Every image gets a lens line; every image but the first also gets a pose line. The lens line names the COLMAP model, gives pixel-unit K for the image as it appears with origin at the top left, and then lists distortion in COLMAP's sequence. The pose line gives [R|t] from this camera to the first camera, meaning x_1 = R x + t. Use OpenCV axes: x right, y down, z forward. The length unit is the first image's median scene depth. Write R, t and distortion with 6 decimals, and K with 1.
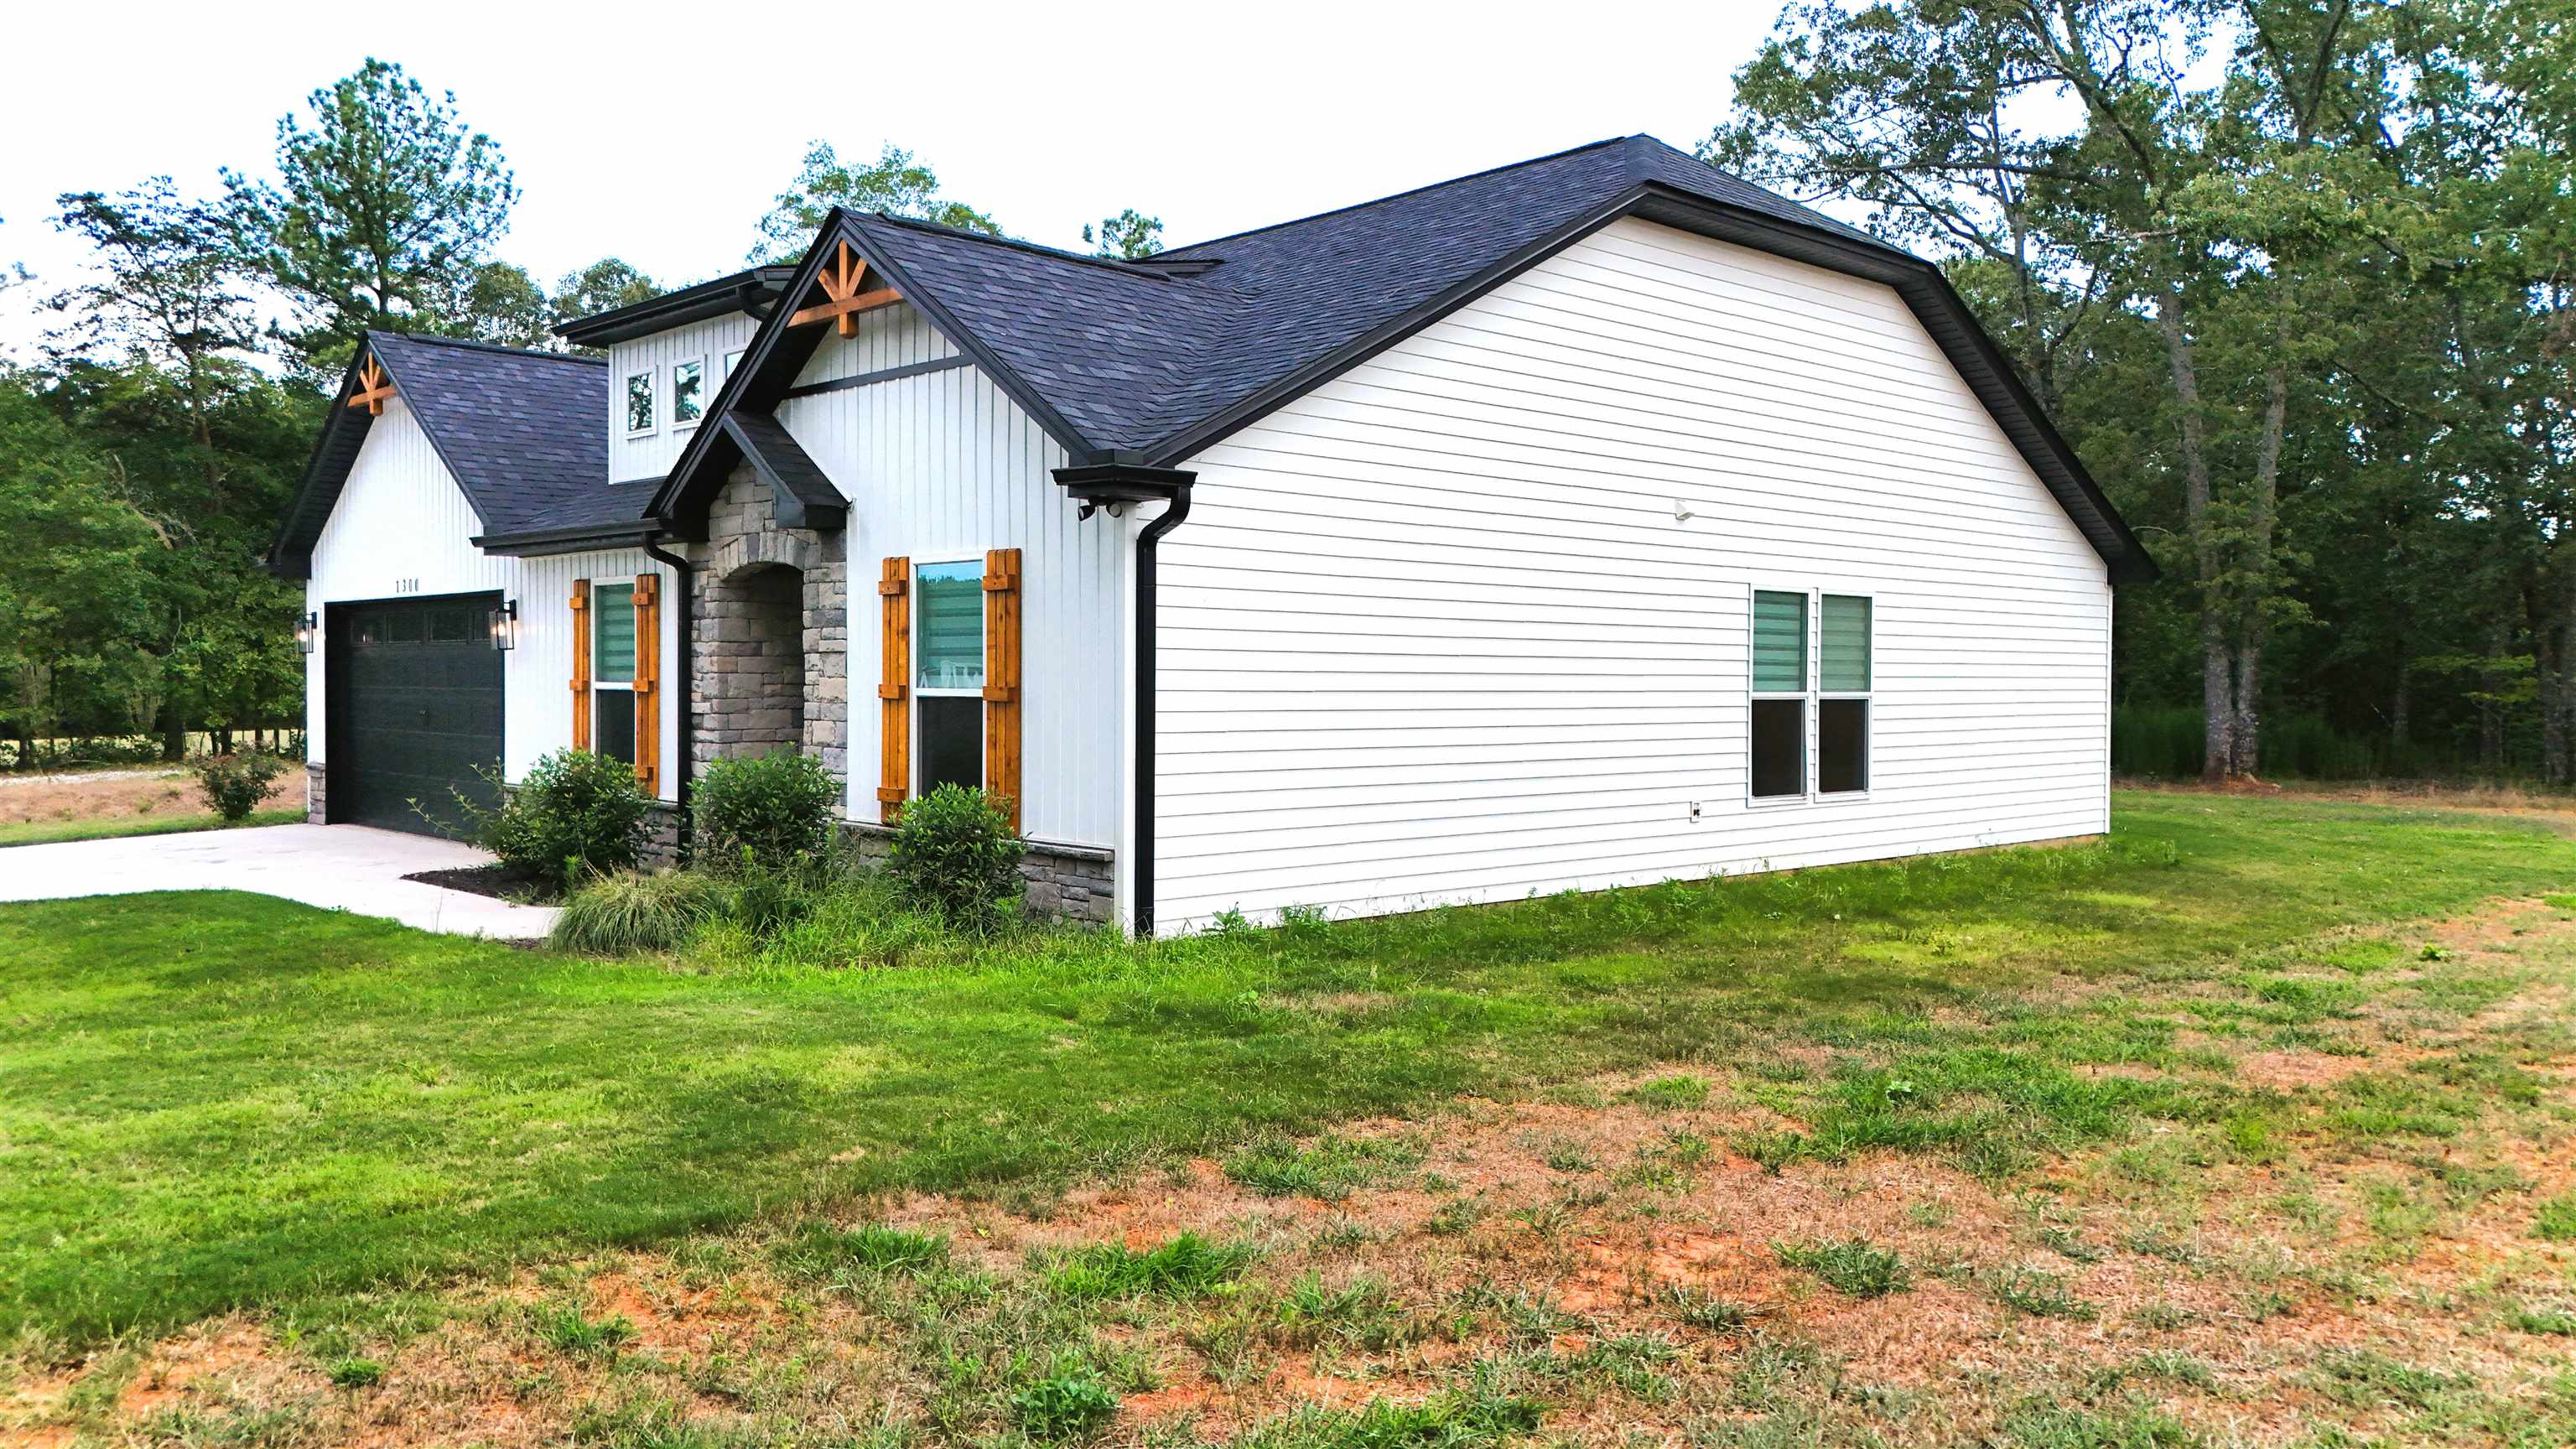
lens RADIAL K [[1918.5, 0, 1298.4], [0, 1918.5, 717.1], [0, 0, 1]] dist [0.032208, -0.002477]
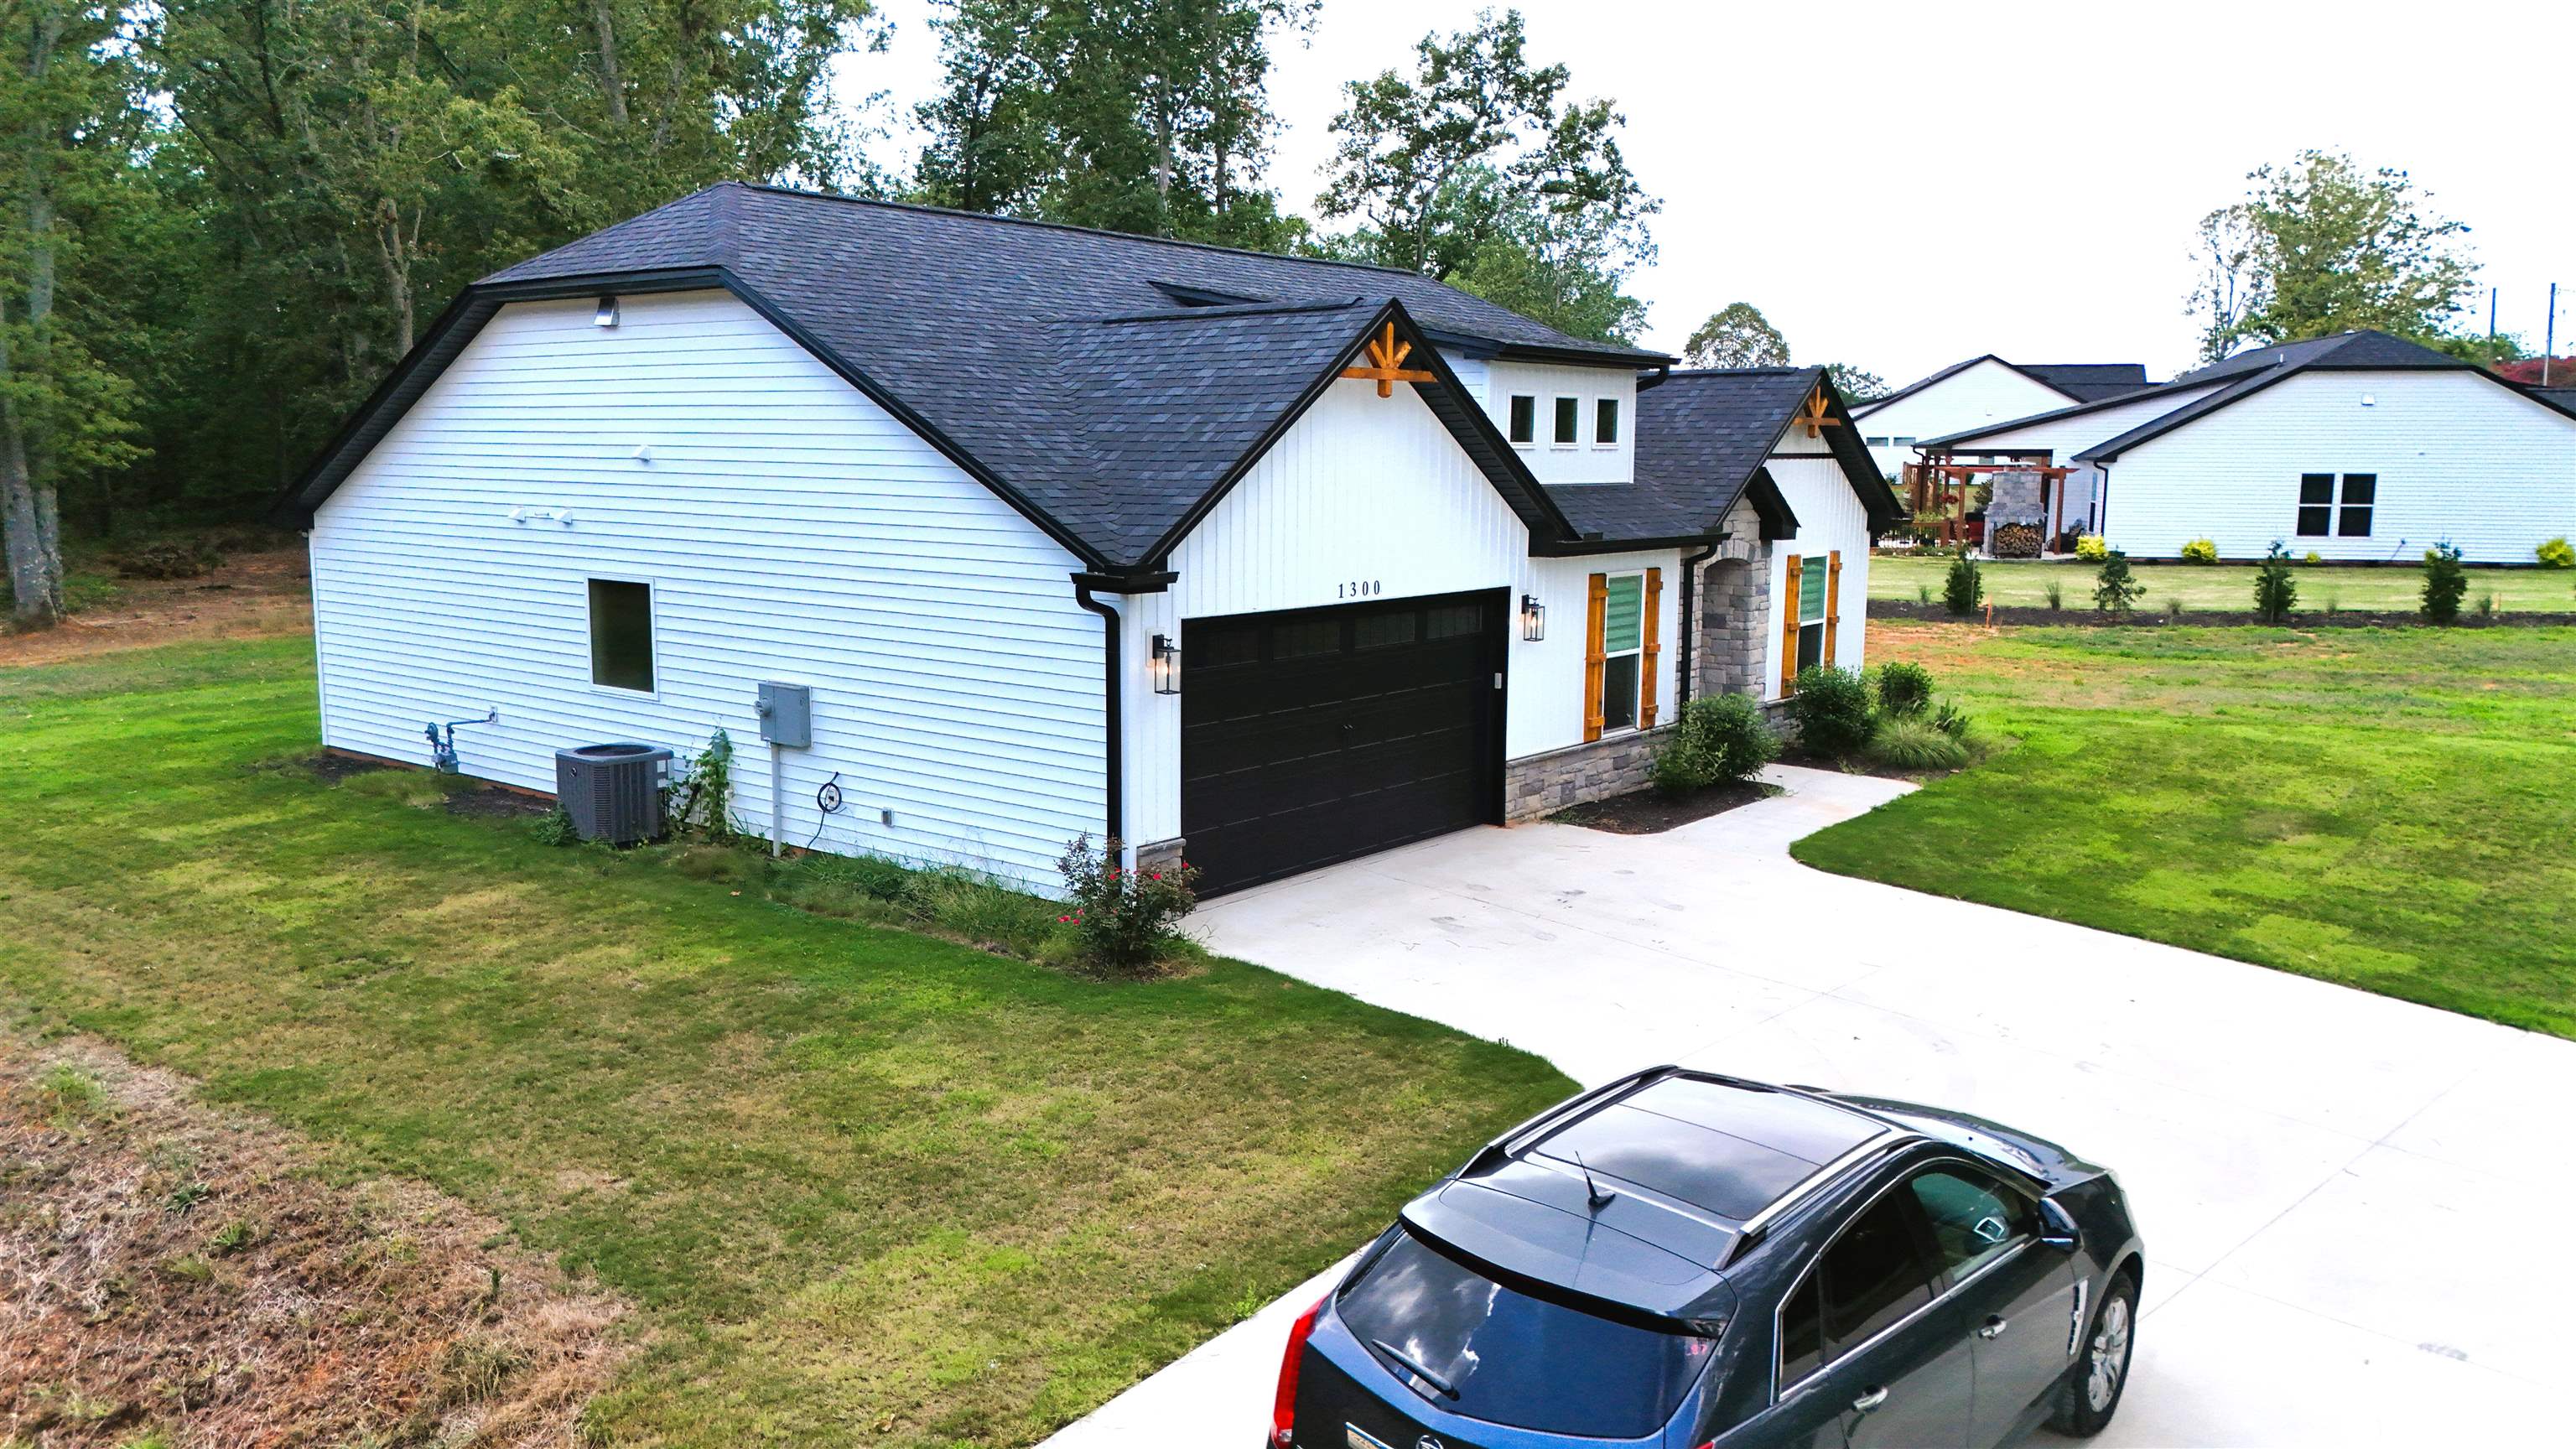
lens RADIAL K [[1918.5, 0, 1296.9], [0, 1918.5, 730.8], [0, 0, 1]] dist [0.032208, -0.002477]
pose [[-0.120914, -0.156232, 0.980291, -1.853724], [0.014424, 0.987156, 0.159105, -0.201074], [-0.992558, 0.033378, -0.117107, 1.572955]]
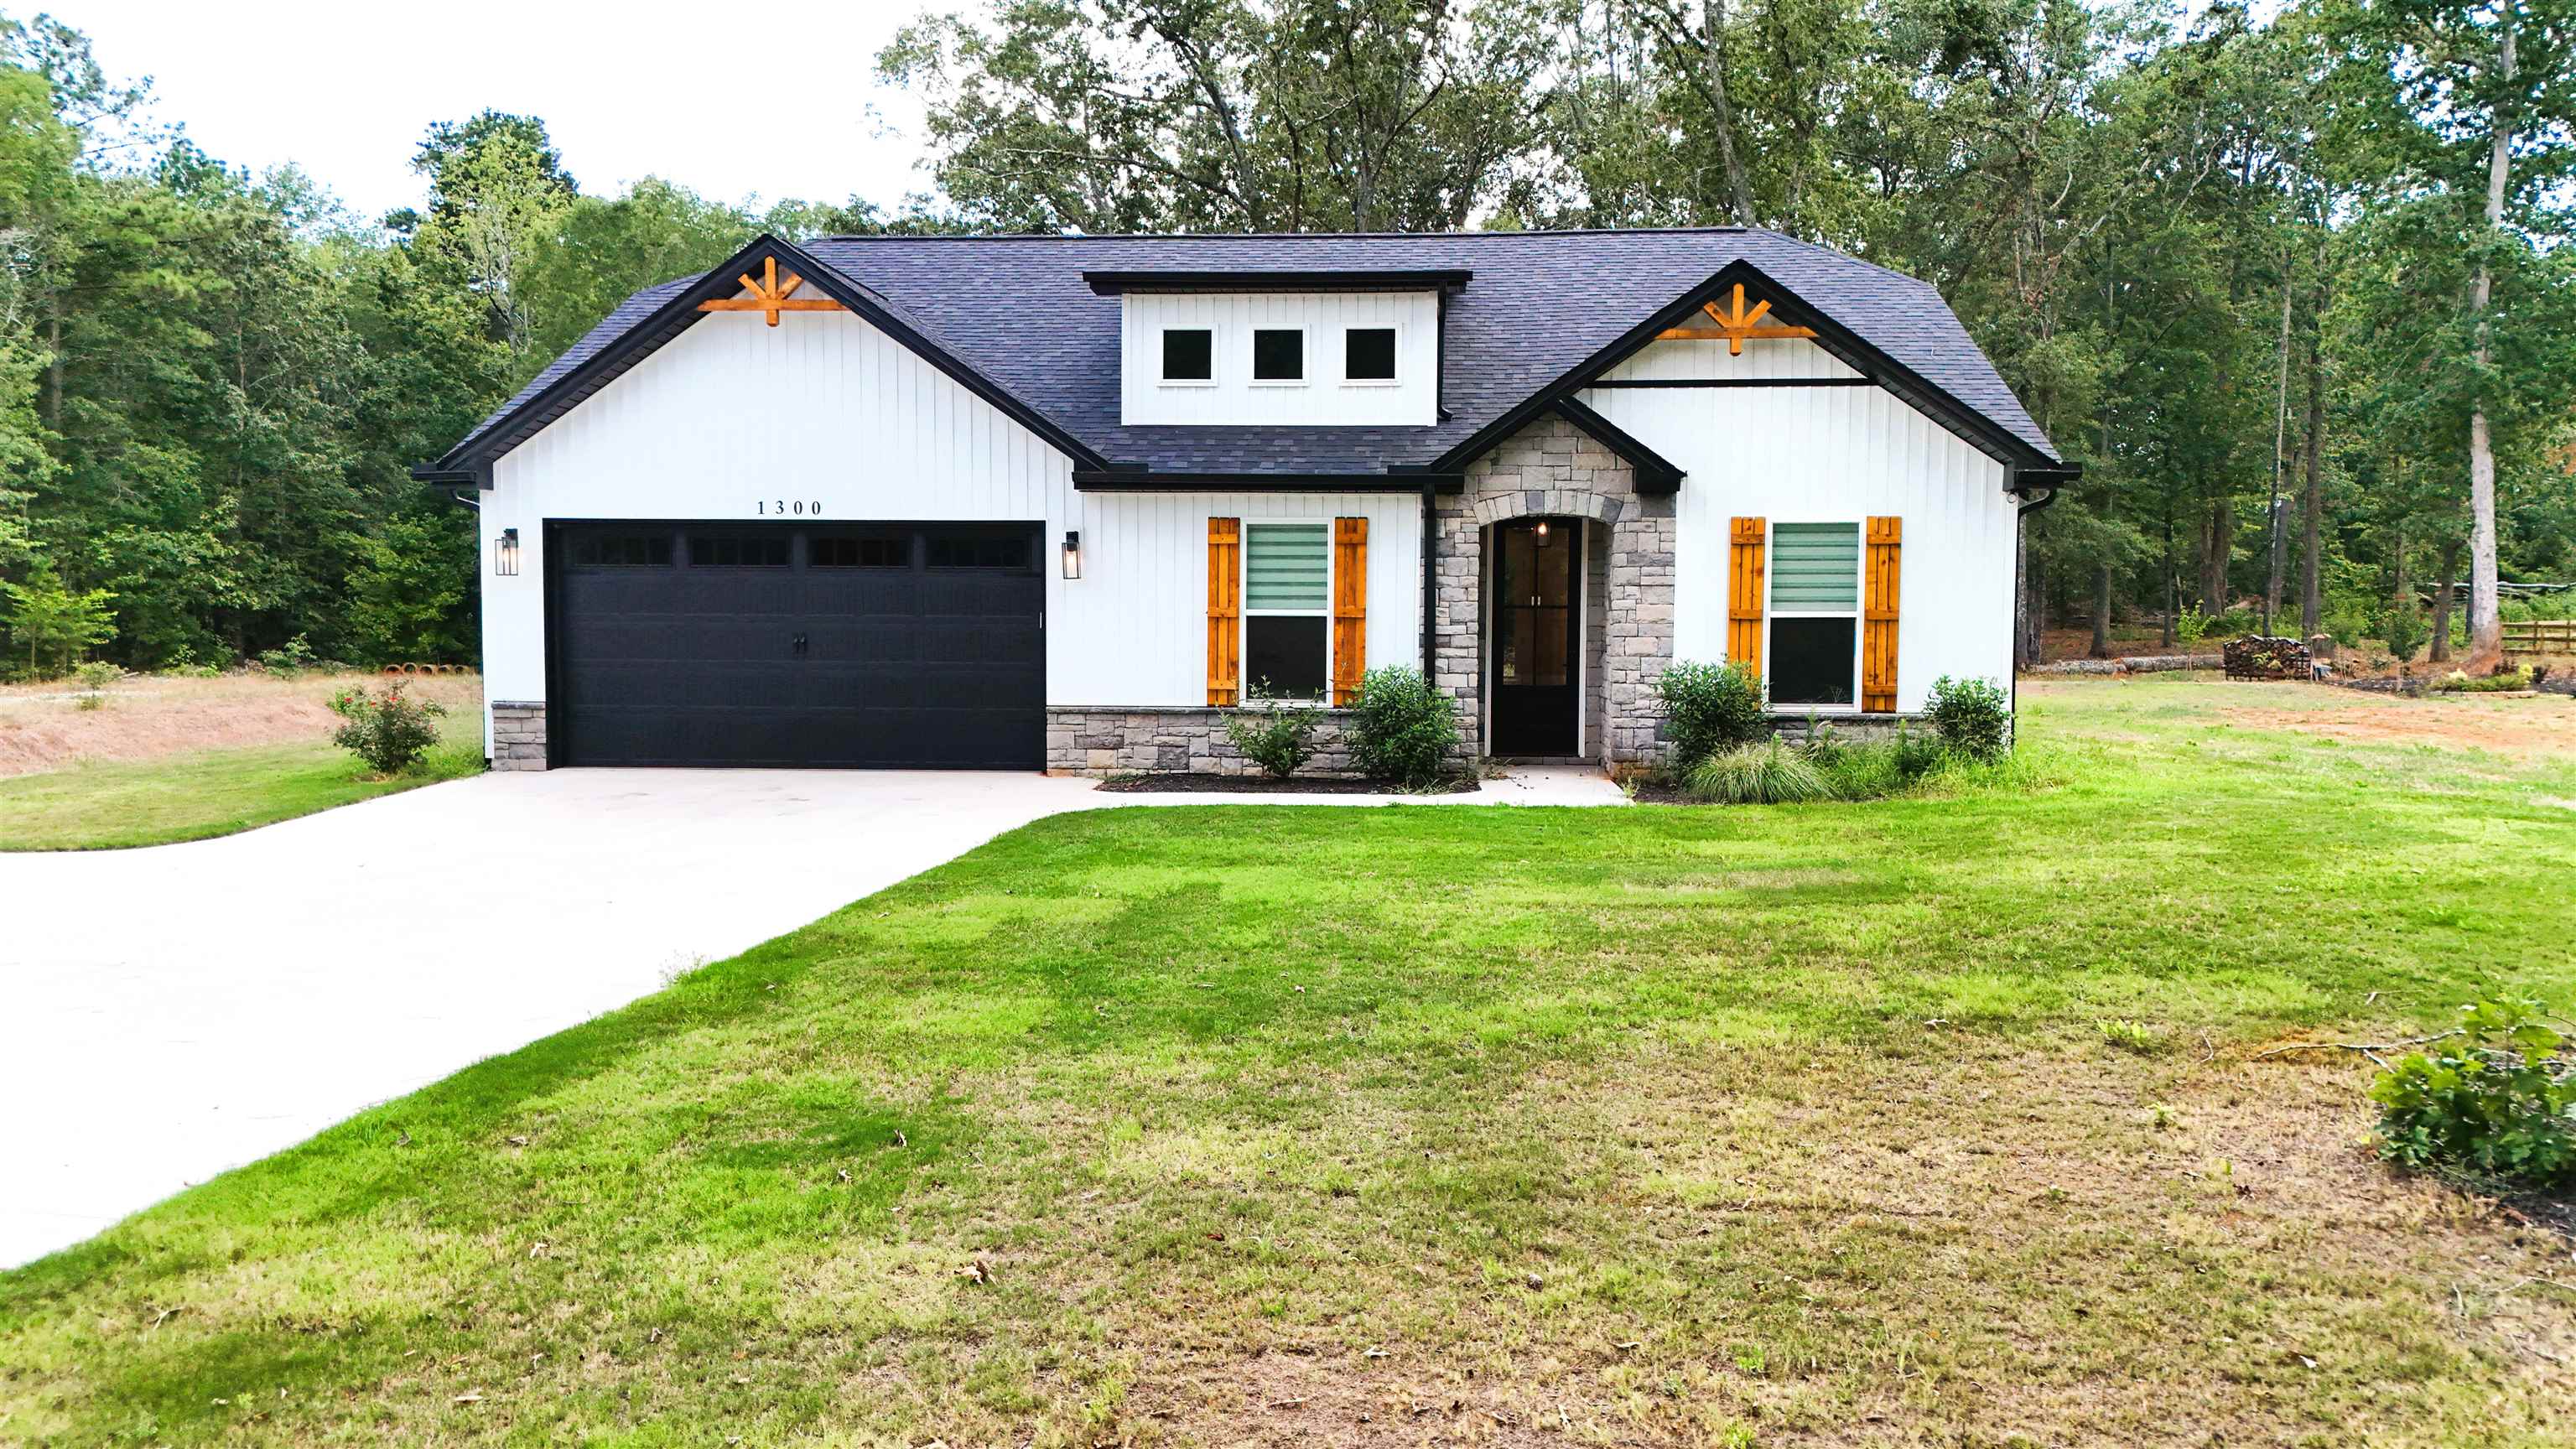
lens RADIAL K [[1918.5, 0, 1286.7], [0, 1918.5, 729.1], [0, 0, 1]] dist [0.032208, -0.002477]
pose [[0.755143, -0.039074, 0.654395, -1.258411], [0.013312, 0.998930, 0.044284, 0.002747], [-0.655425, -0.024729, 0.754855, 0.161383]]
